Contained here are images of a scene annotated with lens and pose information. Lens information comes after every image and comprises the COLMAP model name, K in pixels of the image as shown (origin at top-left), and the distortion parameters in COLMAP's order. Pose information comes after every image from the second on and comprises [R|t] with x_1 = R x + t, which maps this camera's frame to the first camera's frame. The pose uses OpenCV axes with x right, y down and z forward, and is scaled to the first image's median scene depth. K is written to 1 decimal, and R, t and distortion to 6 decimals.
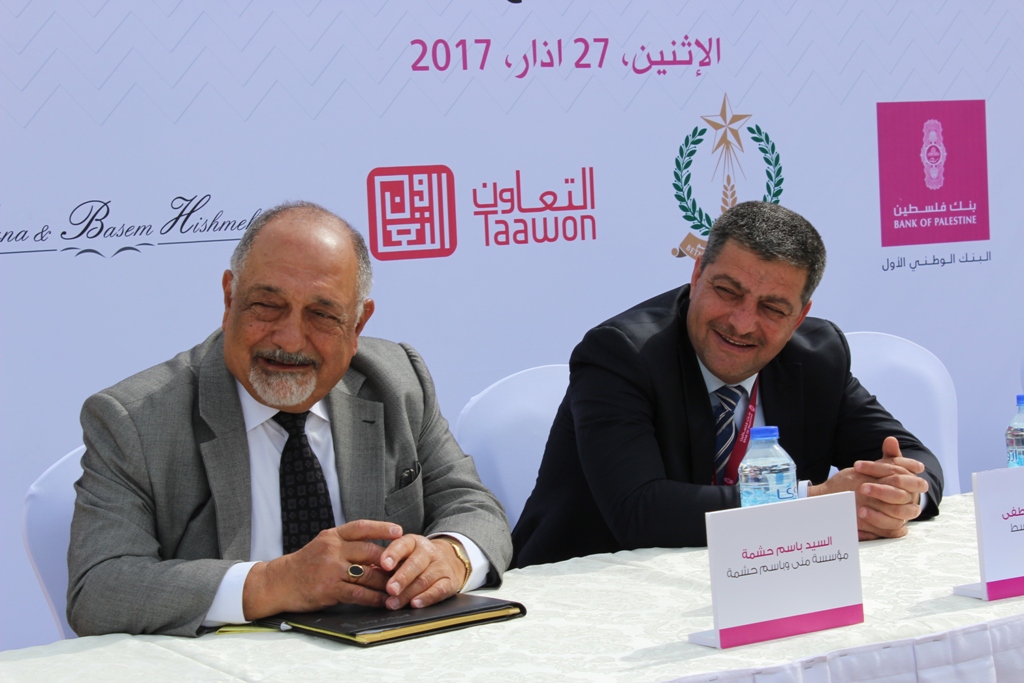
lens RADIAL K [[2258.3, 0, 485.5], [0, 2258.3, 287.3], [0, 0, 1]] dist [0.057729, -0.056592]
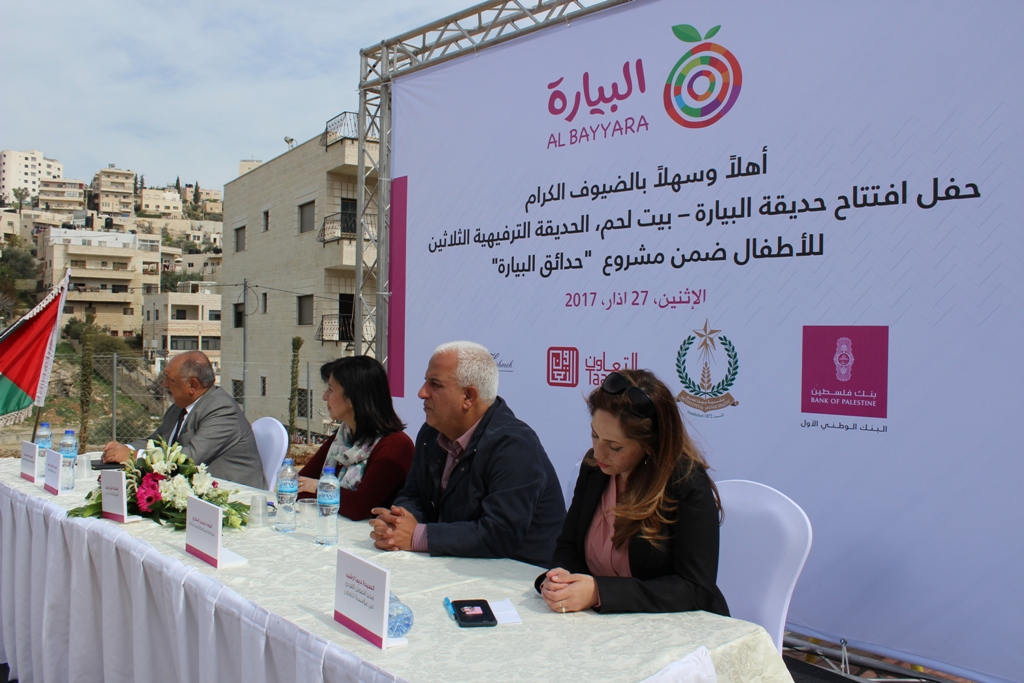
lens RADIAL K [[858.6, 0, 497.2], [0, 858.6, 336.8], [0, 0, 1]] dist [-0.179019, 0.149292]
pose [[0.249525, 0.043084, -0.967409, 0.792906], [-0.076686, 0.996752, 0.024611, -0.079006], [0.965327, 0.068045, 0.252018, 0.692216]]
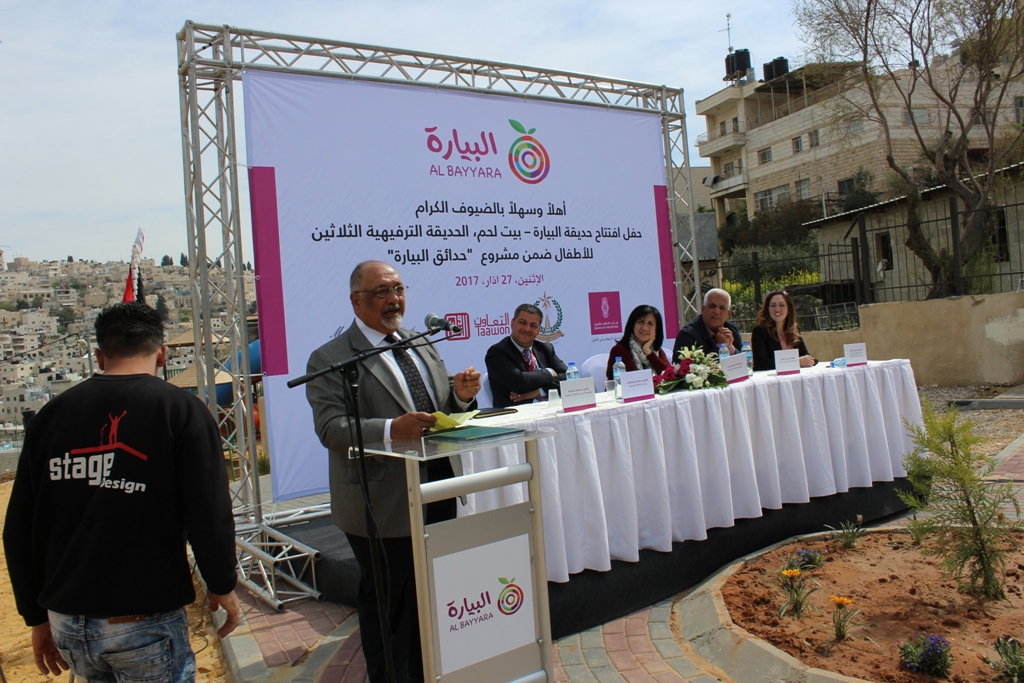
lens RADIAL K [[858.6, 0, 497.2], [0, 858.6, 336.8], [0, 0, 1]] dist [-0.179019, 0.149292]
pose [[0.996850, -0.028400, 0.074055, -0.067693], [0.031686, 0.998547, -0.043585, 0.040413], [-0.072710, 0.045795, 0.996301, -0.300551]]
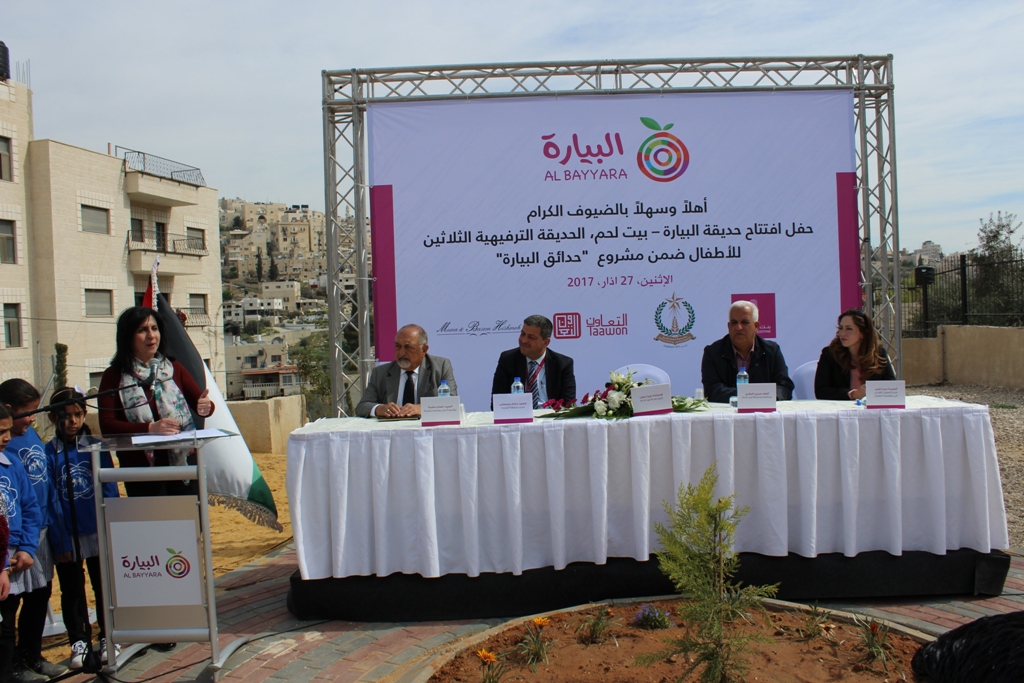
lens RADIAL K [[847.9, 0, 499.7], [0, 847.9, 340.1], [0, 0, 1]] dist [-0.181316, 0.167152]
pose [[0.855754, 0.033042, -0.516327, 0.560040], [-0.031685, 0.999432, 0.011443, -0.021809], [0.516412, 0.006567, 0.856315, -0.205424]]
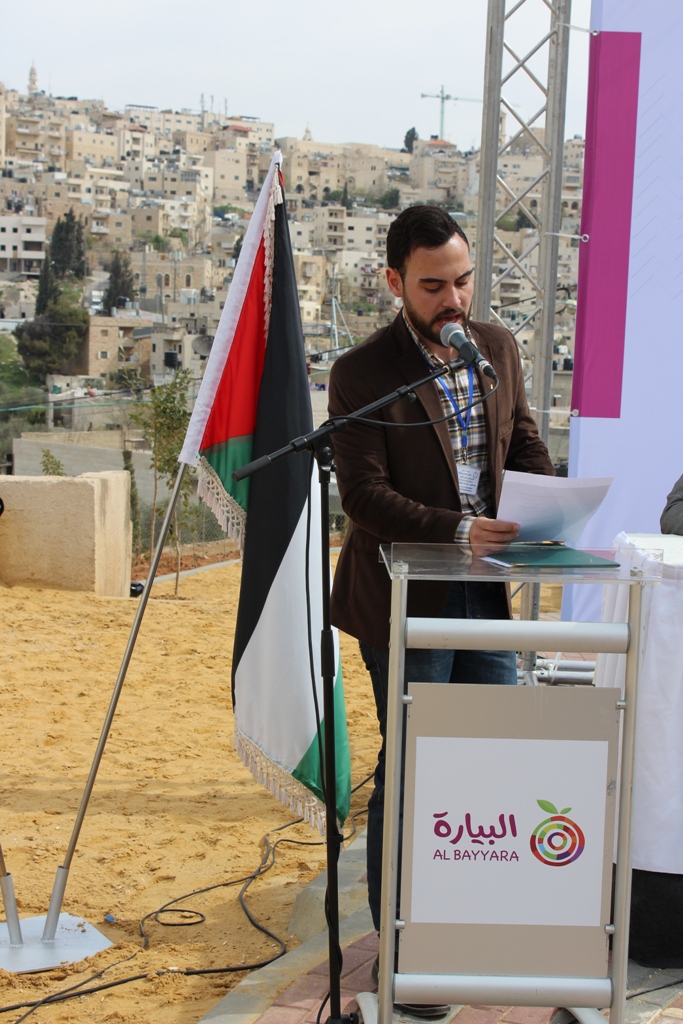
lens RADIAL K [[1781.9, 0, 341.5], [0, 1781.9, 512.0], [0, 0, 1]] dist [0.004189, -0.026974]
pose [[0.851111, 0.130614, -0.508478, 0.238516], [-0.101792, 0.991233, 0.084236, 0.010693], [0.515023, -0.019935, 0.856945, -0.380758]]
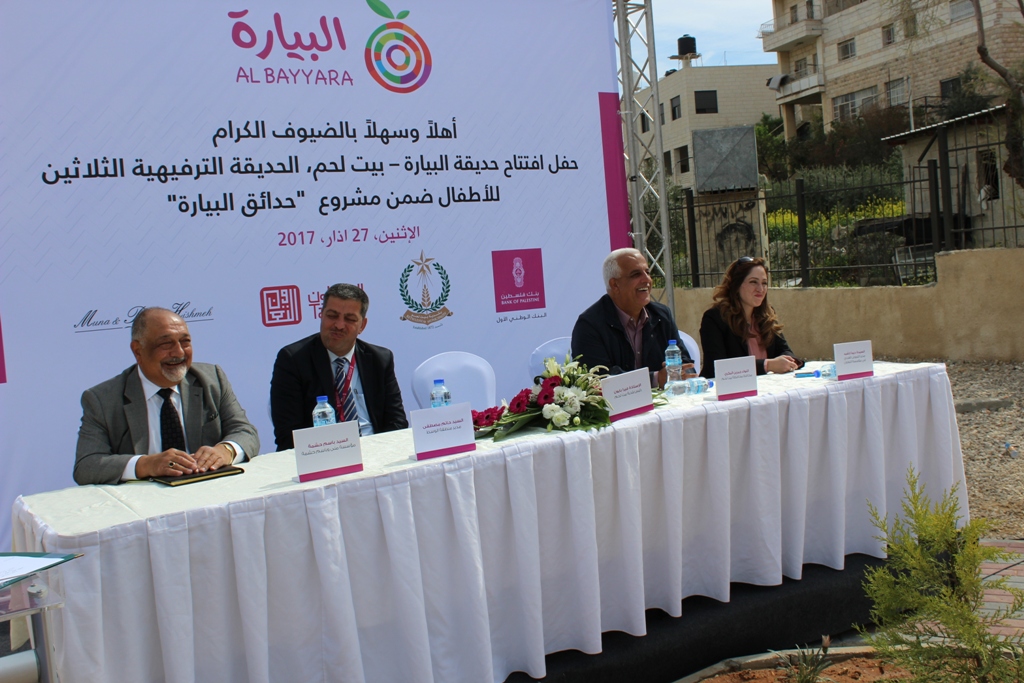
lens RADIAL K [[1053.2, 0, 505.8], [0, 1053.2, 335.1], [0, 0, 1]] dist [-0.138830, 0.171180]
pose [[0.997874, -0.032611, 0.056431, 0.135948], [0.031996, 0.999419, 0.011765, -0.007700], [-0.056782, -0.009935, 0.998337, -0.101502]]
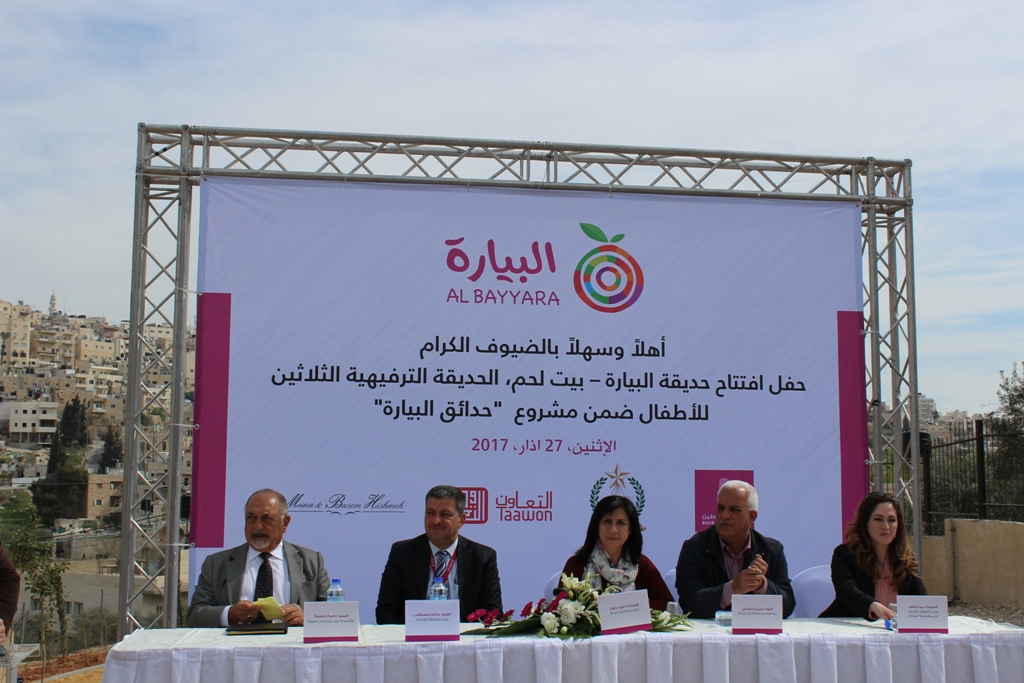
lens RADIAL K [[1278.7, 0, 498.7], [0, 1278.7, 336.8], [0, 0, 1]] dist [-0.058044, 0.035652]
pose [[0.928476, 0.011631, -0.371209, 0.522746], [-0.067996, 0.987939, -0.139118, -0.022511], [0.365114, 0.154408, 0.918069, -0.339893]]
